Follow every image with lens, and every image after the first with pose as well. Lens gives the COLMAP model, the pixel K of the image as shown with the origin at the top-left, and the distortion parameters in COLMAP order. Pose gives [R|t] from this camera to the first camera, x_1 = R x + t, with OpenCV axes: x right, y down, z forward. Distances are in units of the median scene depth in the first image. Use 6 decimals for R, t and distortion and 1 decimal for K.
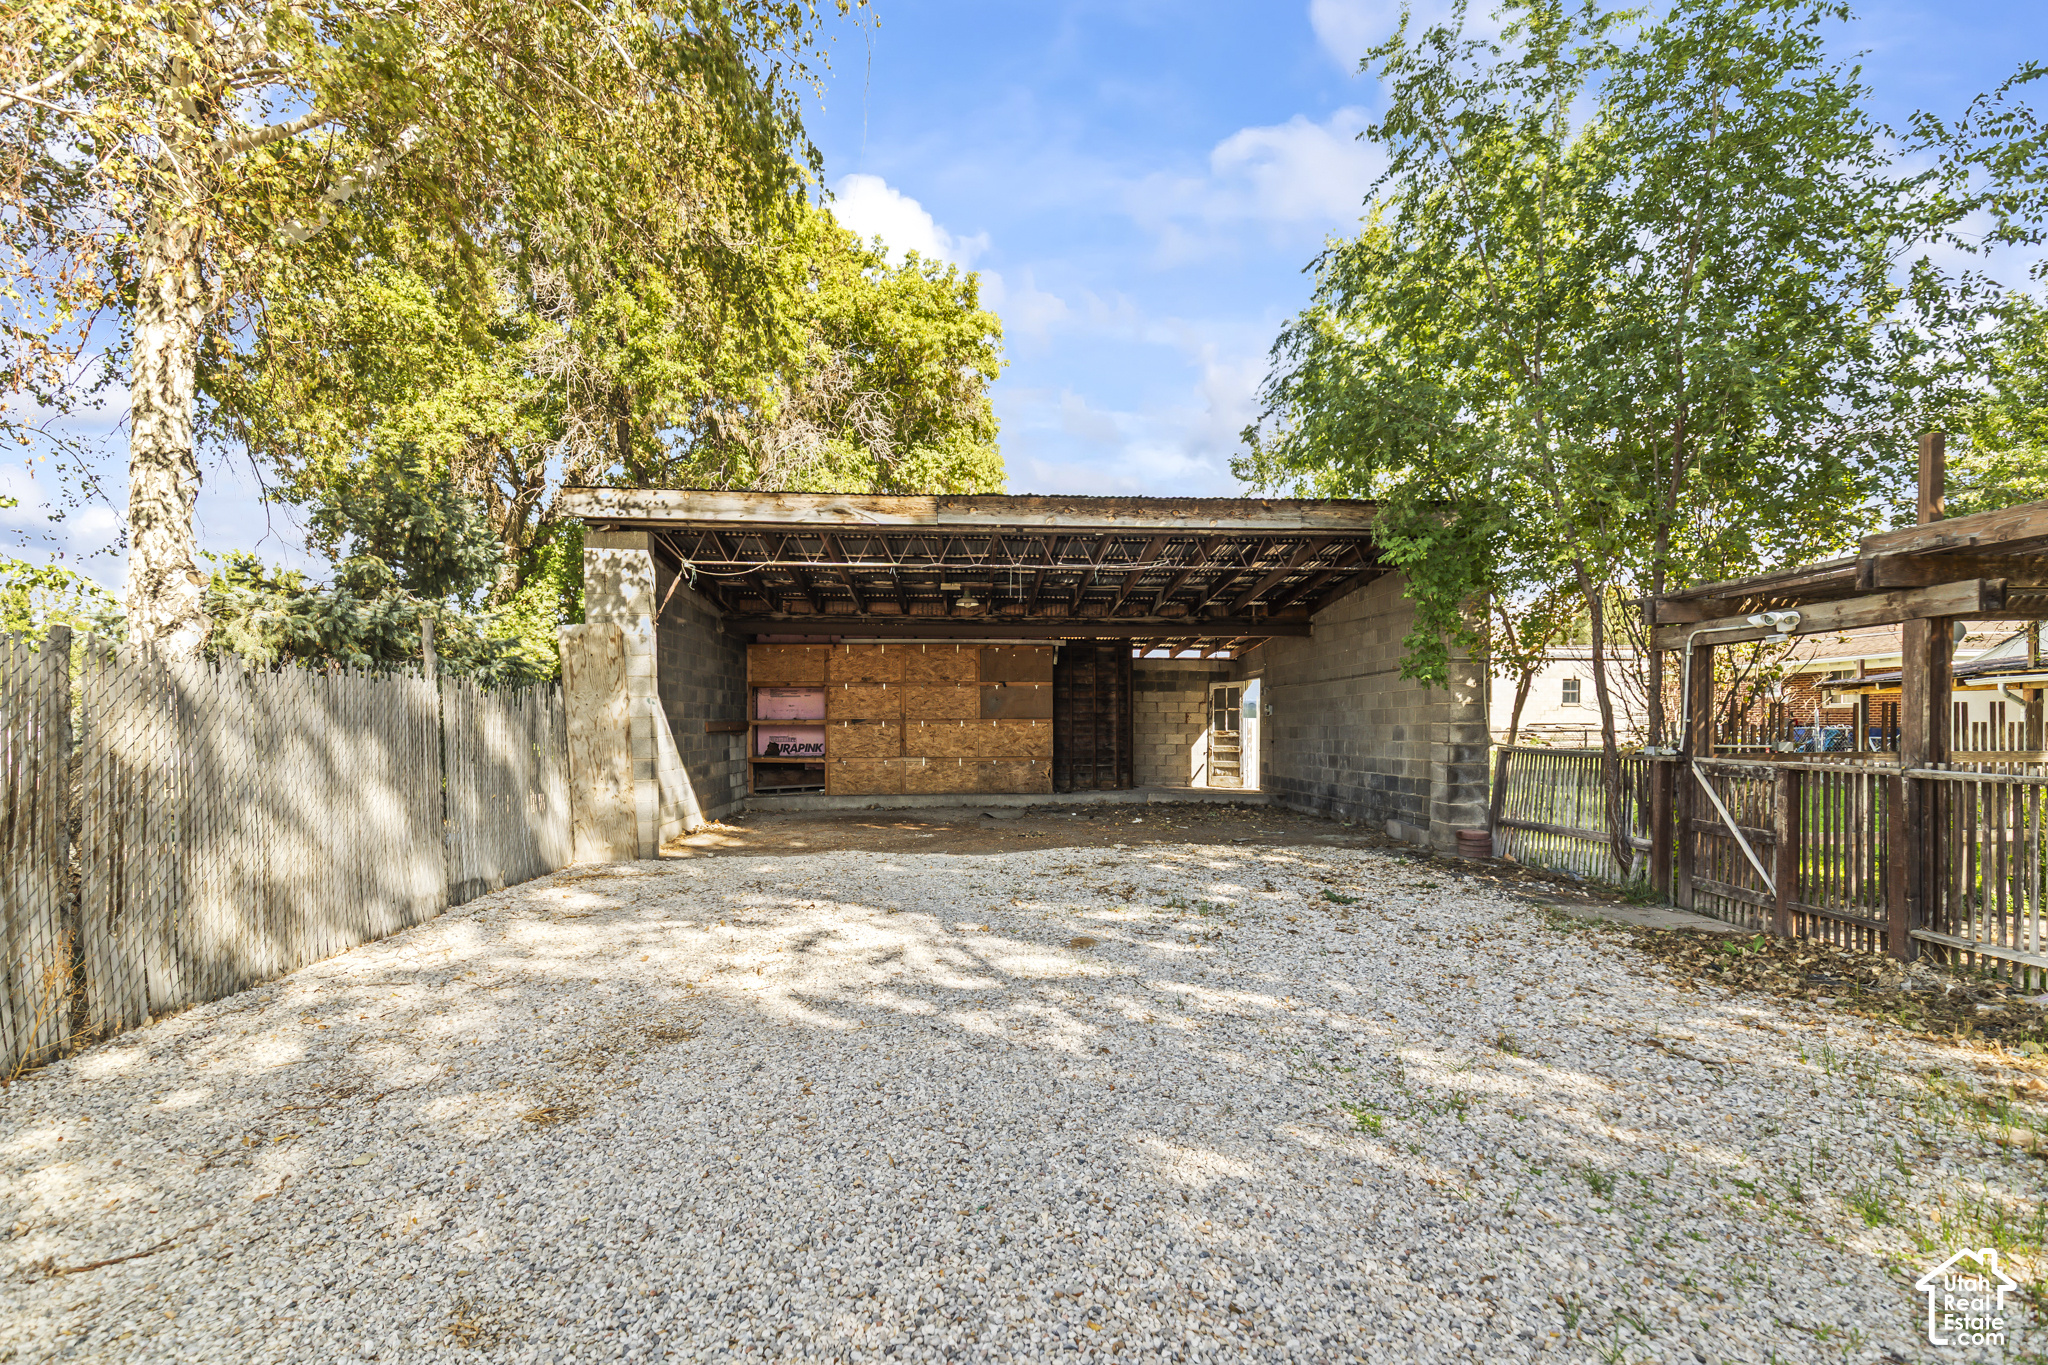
lens RADIAL K [[945.0, 0, 999.1], [0, 945.0, 755.9], [0, 0, 1]] dist [0.005693, -0.001283]
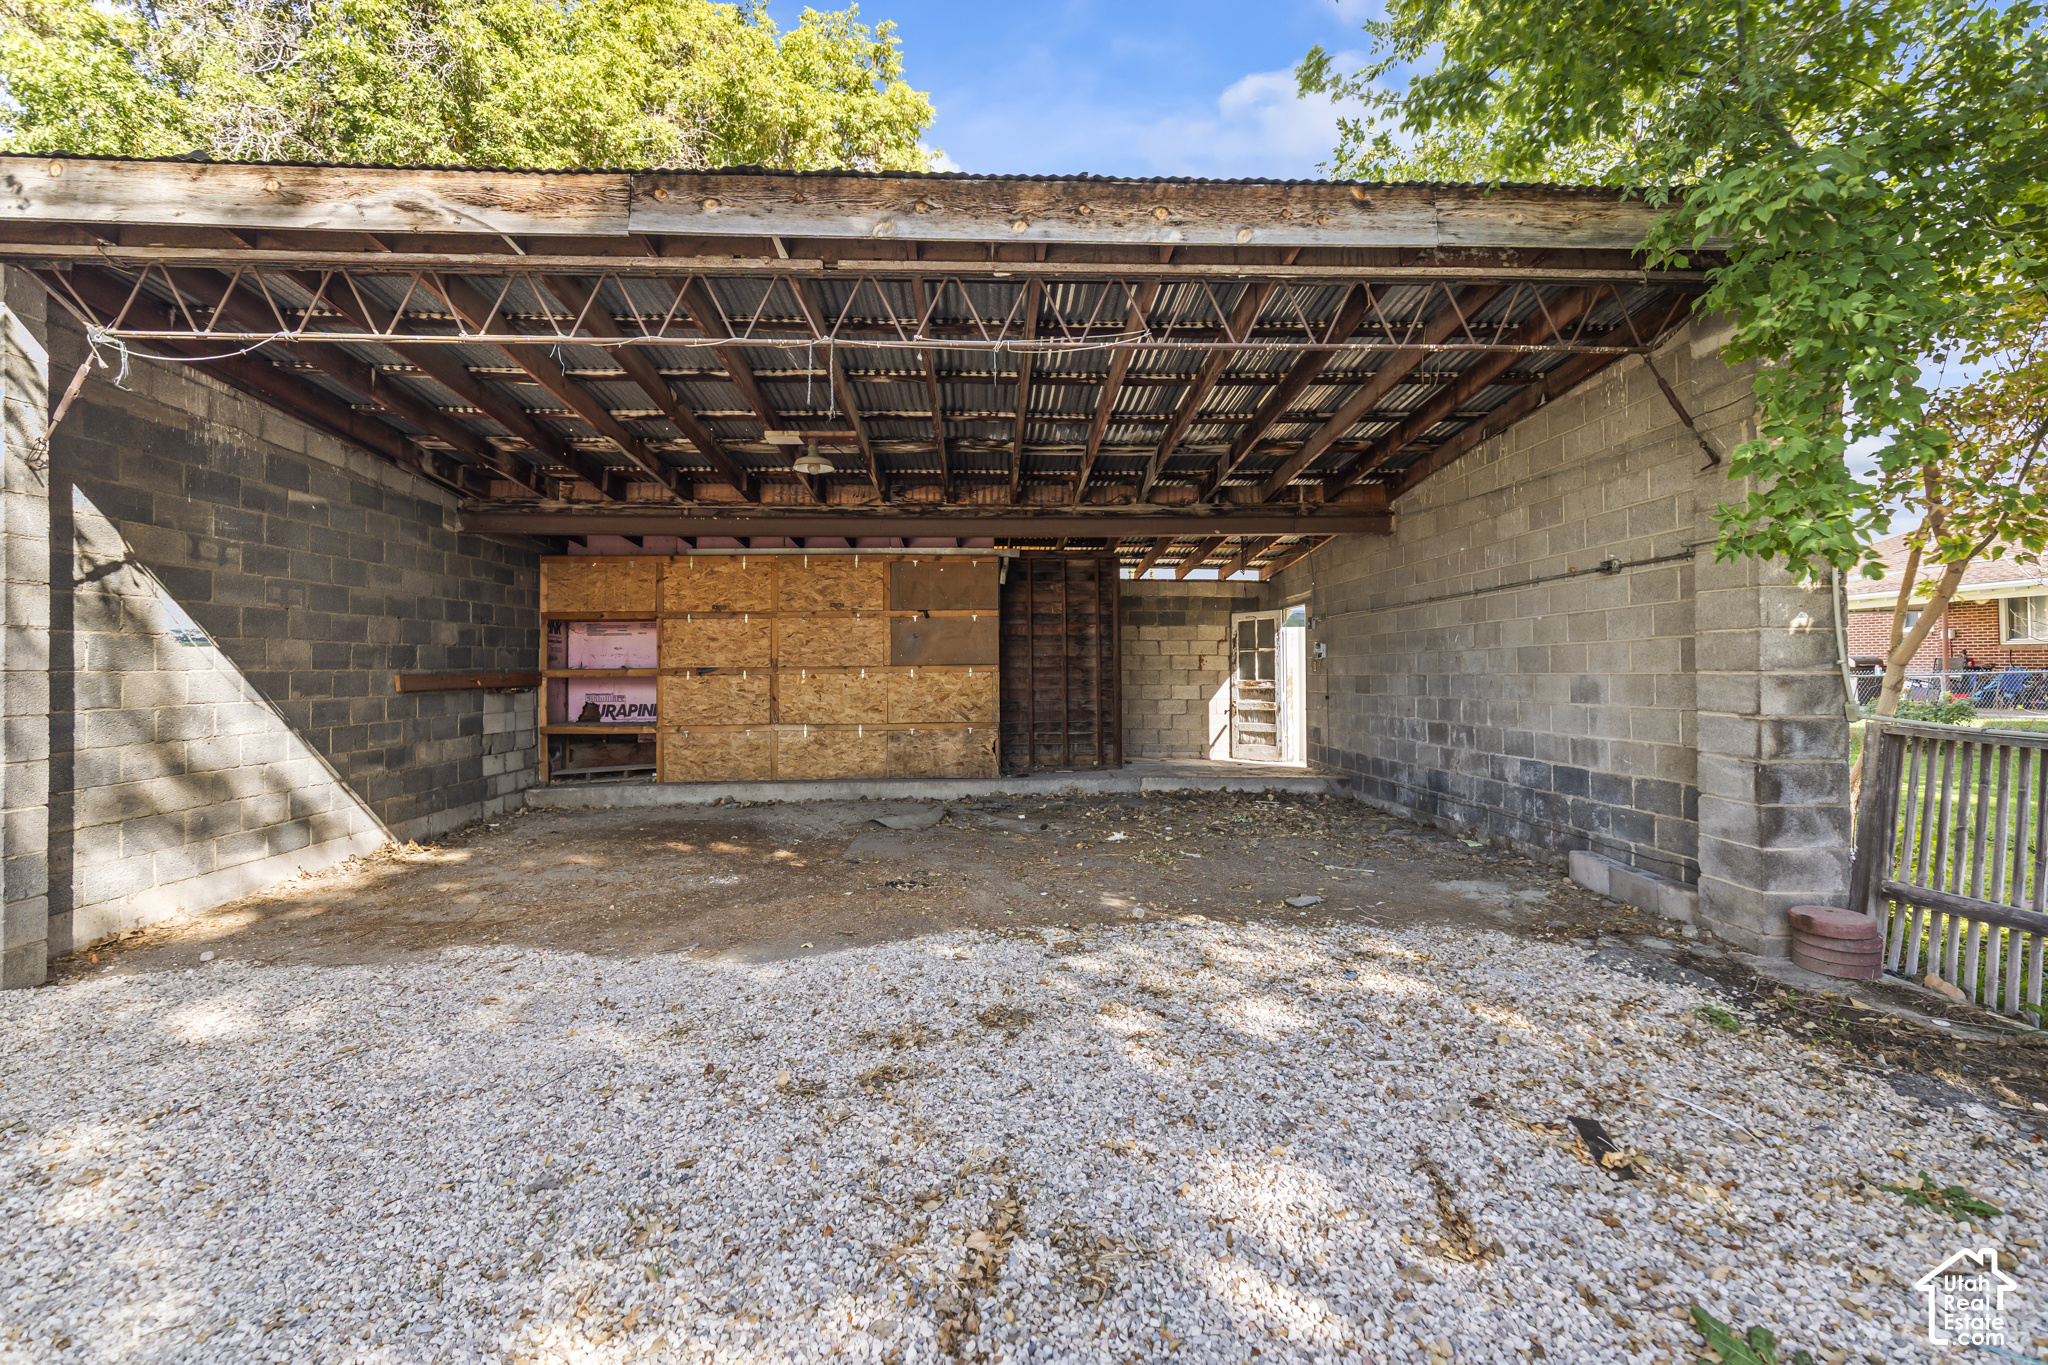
lens RADIAL K [[945.0, 0, 1030.0], [0, 945.0, 672.0], [0, 0, 1]] dist [0.005693, -0.001283]
pose [[0.999917, -0.005993, 0.011383, 0.070593], [0.006337, 0.999517, -0.030429, -0.014061], [-0.011195, 0.030499, 0.999472, 0.331443]]
